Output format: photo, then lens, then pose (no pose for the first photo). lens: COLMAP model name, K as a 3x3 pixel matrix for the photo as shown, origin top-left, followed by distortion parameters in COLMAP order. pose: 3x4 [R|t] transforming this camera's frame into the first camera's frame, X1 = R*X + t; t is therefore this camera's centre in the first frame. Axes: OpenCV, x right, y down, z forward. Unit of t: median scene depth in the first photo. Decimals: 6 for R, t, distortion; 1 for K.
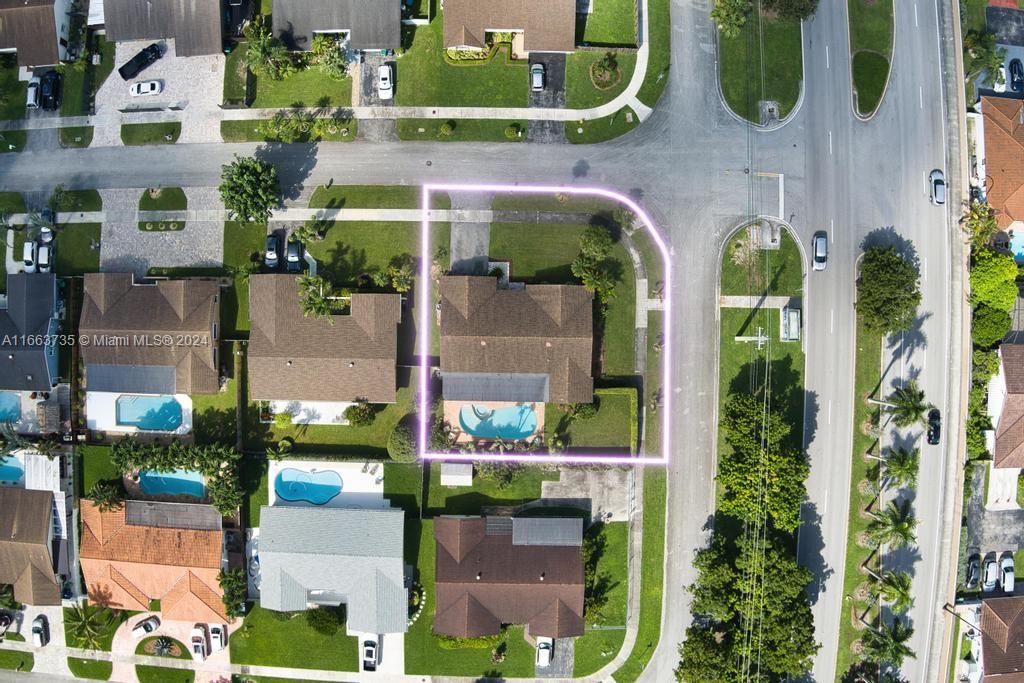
lens RADIAL K [[834.3, 0, 512.0], [0, 834.3, 341.5], [0, 0, 1]] dist [-0.256846, 0.084966]
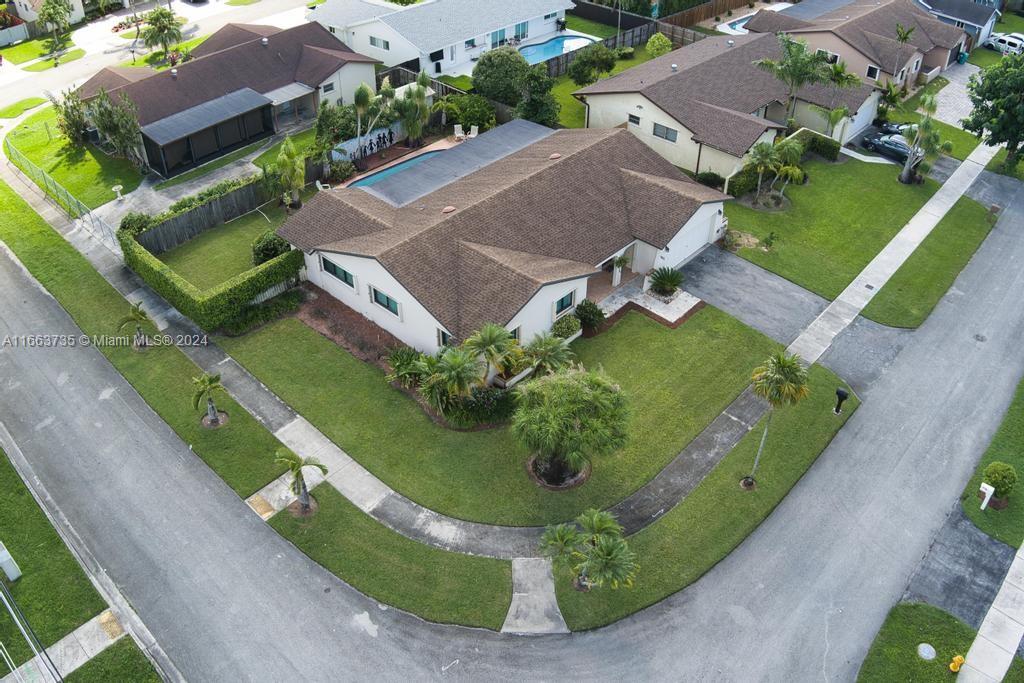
lens RADIAL K [[834.3, 0, 512.0], [0, 834.3, 341.5], [0, 0, 1]] dist [-0.256846, 0.084966]
pose [[-0.667447, 0.466993, -0.580028, 0.270693], [-0.744612, -0.427195, 0.512892, -0.239021], [-0.008268, 0.774224, 0.632858, 0.765856]]
